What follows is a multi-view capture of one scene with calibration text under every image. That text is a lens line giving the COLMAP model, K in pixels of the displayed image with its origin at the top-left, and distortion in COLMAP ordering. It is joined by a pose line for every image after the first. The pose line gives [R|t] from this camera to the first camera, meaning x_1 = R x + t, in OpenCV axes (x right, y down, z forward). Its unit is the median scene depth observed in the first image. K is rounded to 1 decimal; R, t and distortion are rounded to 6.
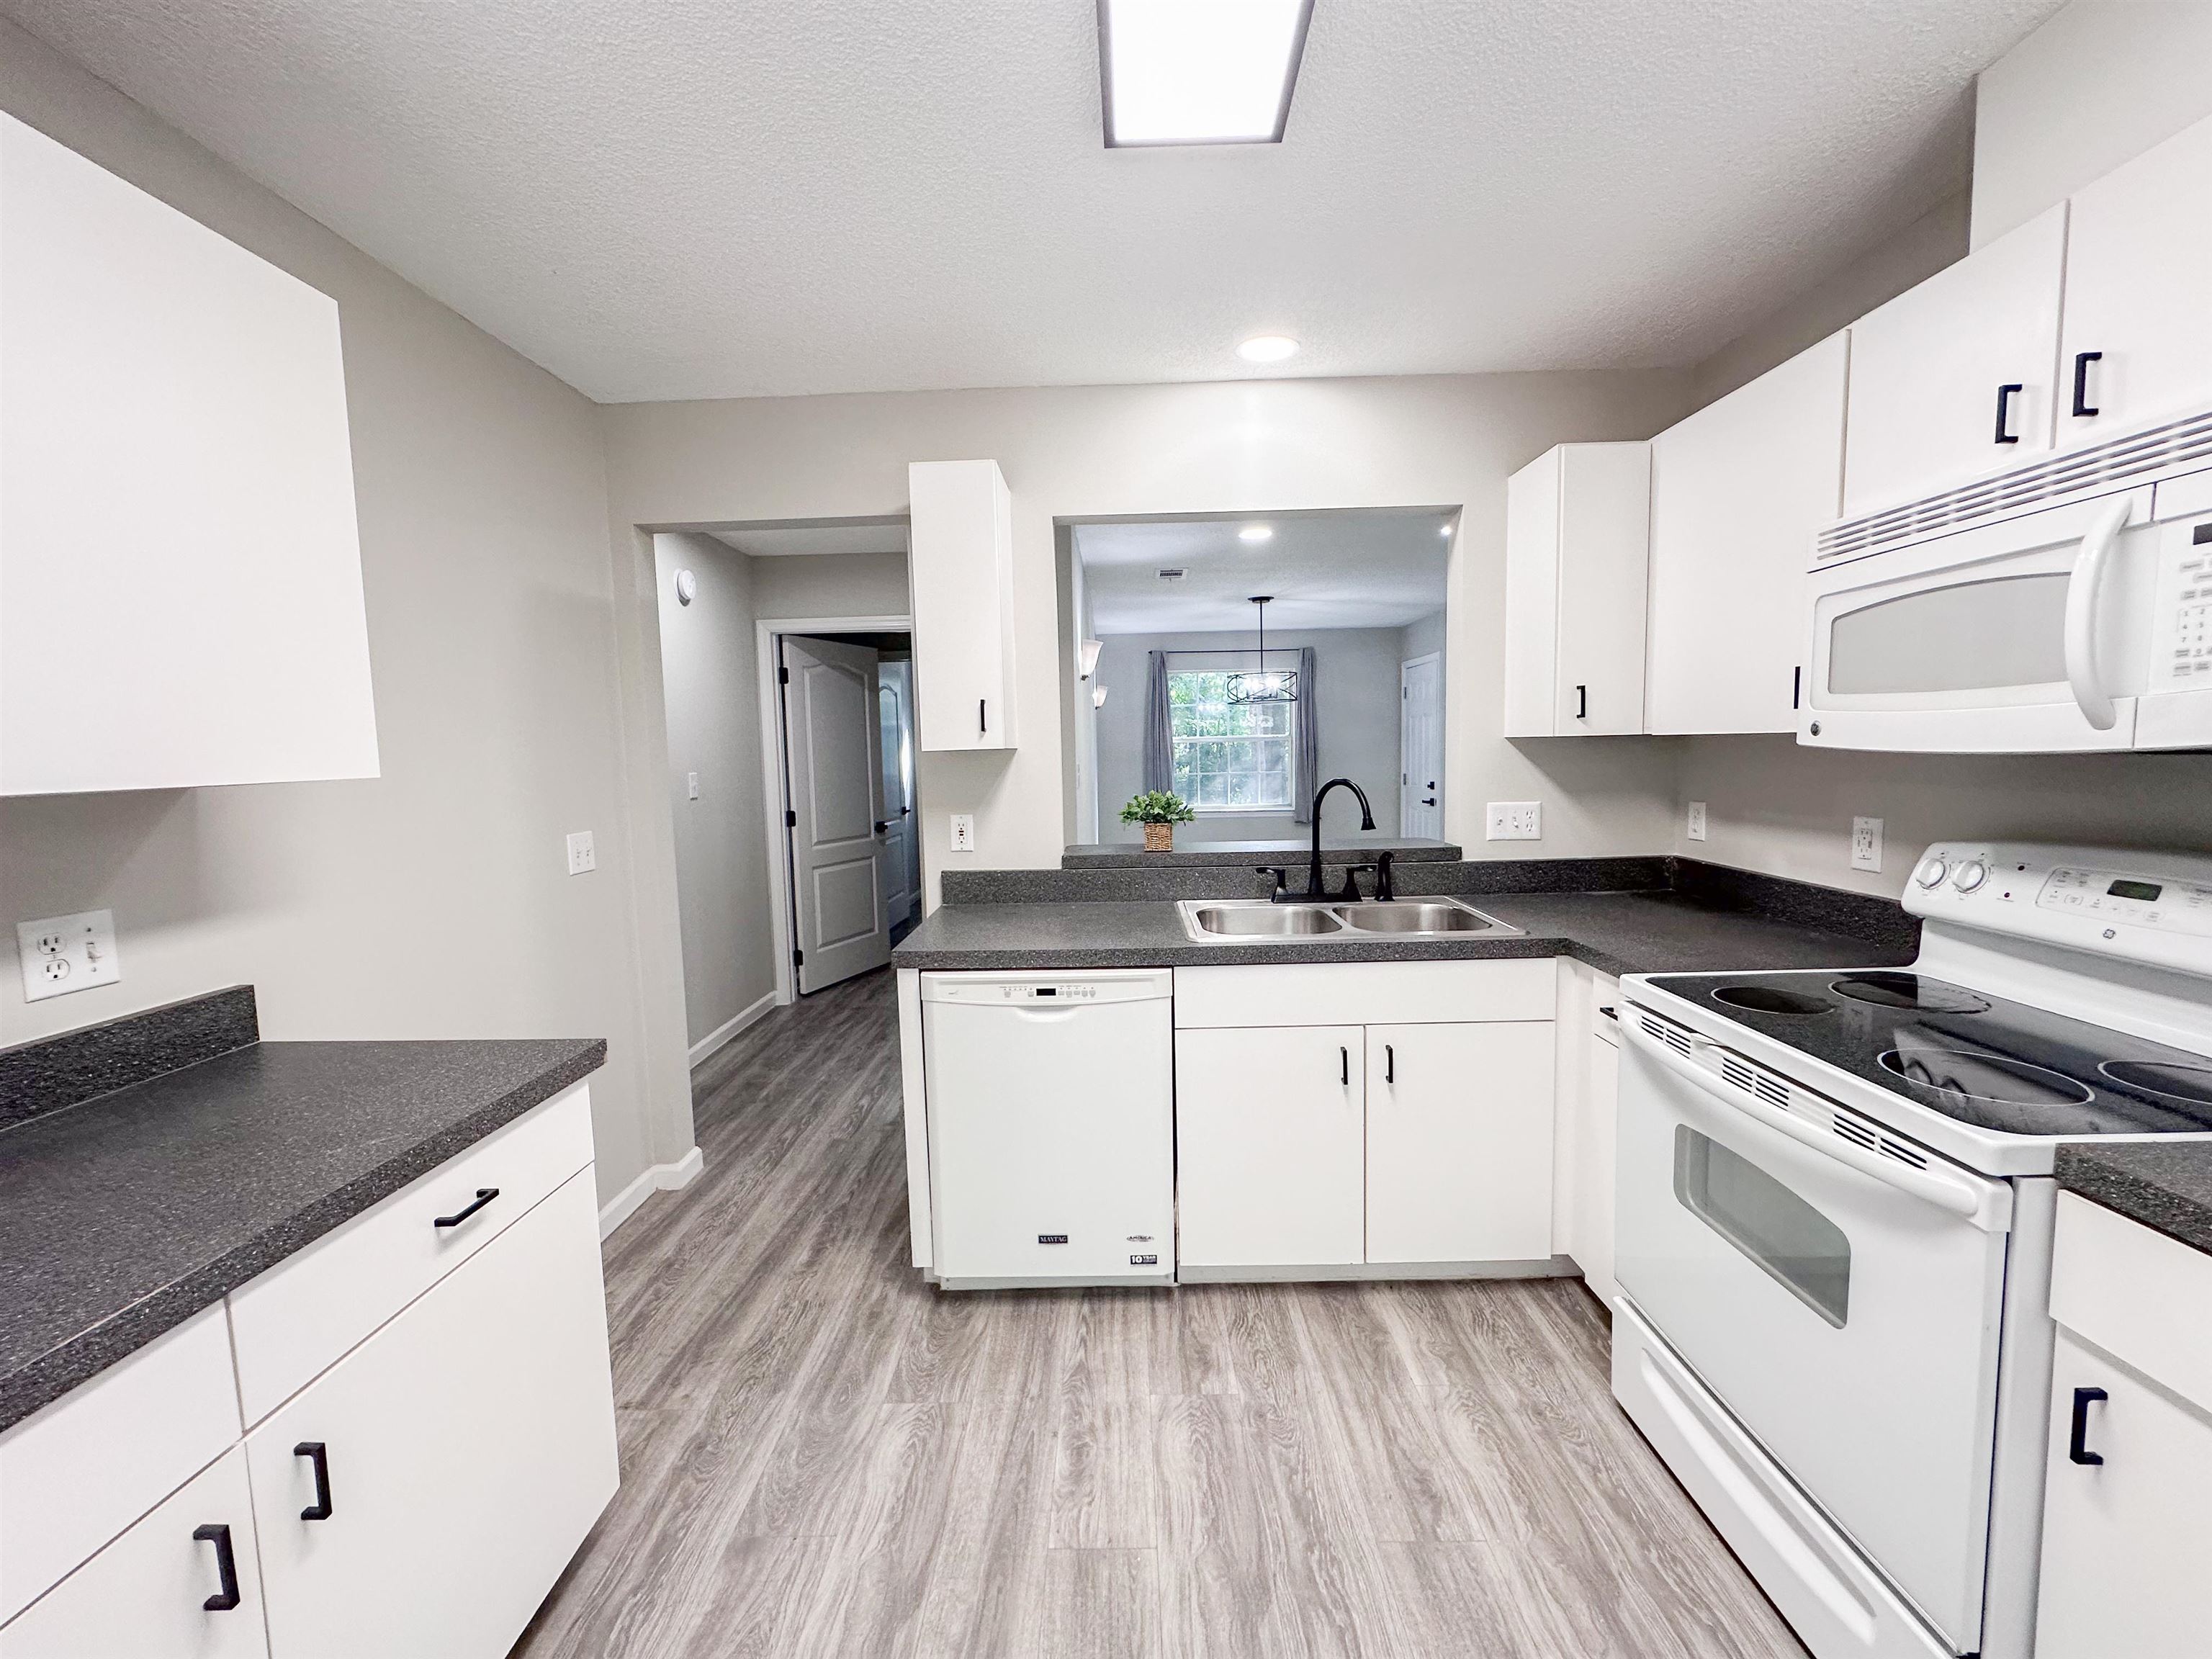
lens RADIAL K [[883.0, 0, 1103.9], [0, 883.0, 832.4], [0, 0, 1]] dist [-0.002483, 0.000020]
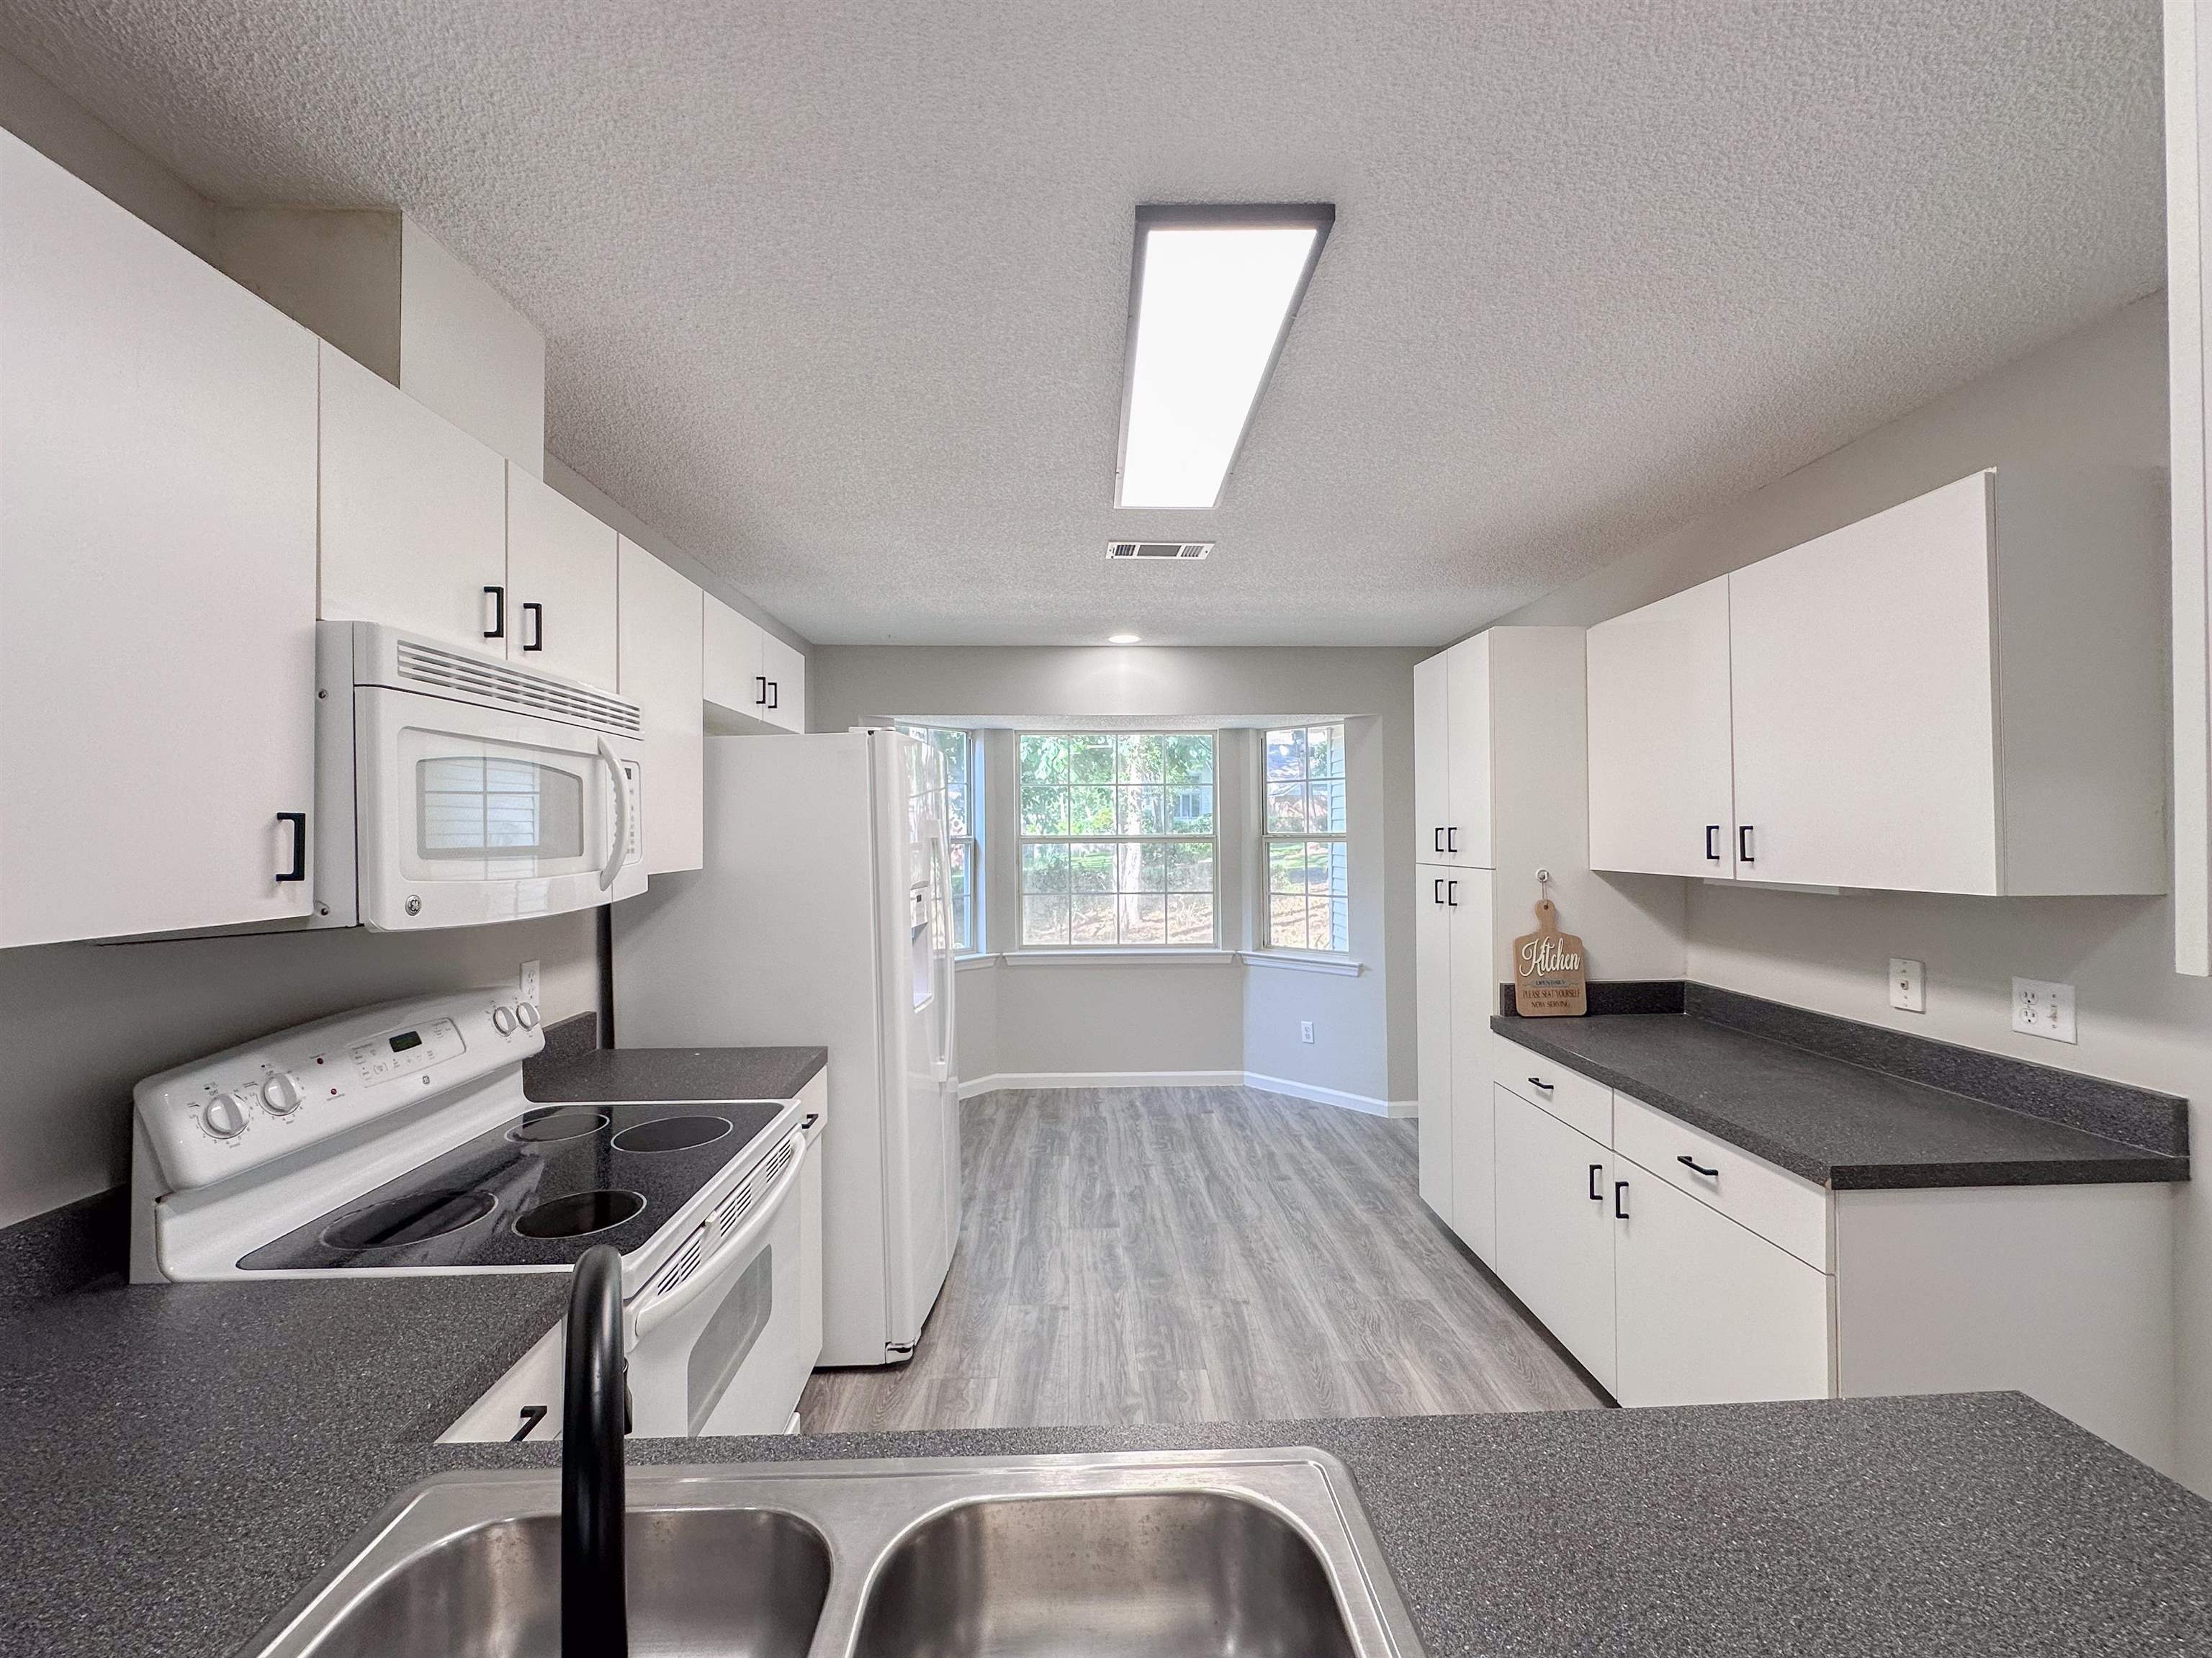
lens RADIAL K [[882.9, 0, 1102.8], [0, 882.9, 829.6], [0, 0, 1]] dist [-0.002483, 0.000020]
pose [[-0.997999, 0.028281, -0.056546, 0.352511], [0.022873, 0.995300, 0.094100, -0.300331], [0.058942, 0.092618, -0.993956, 2.230497]]
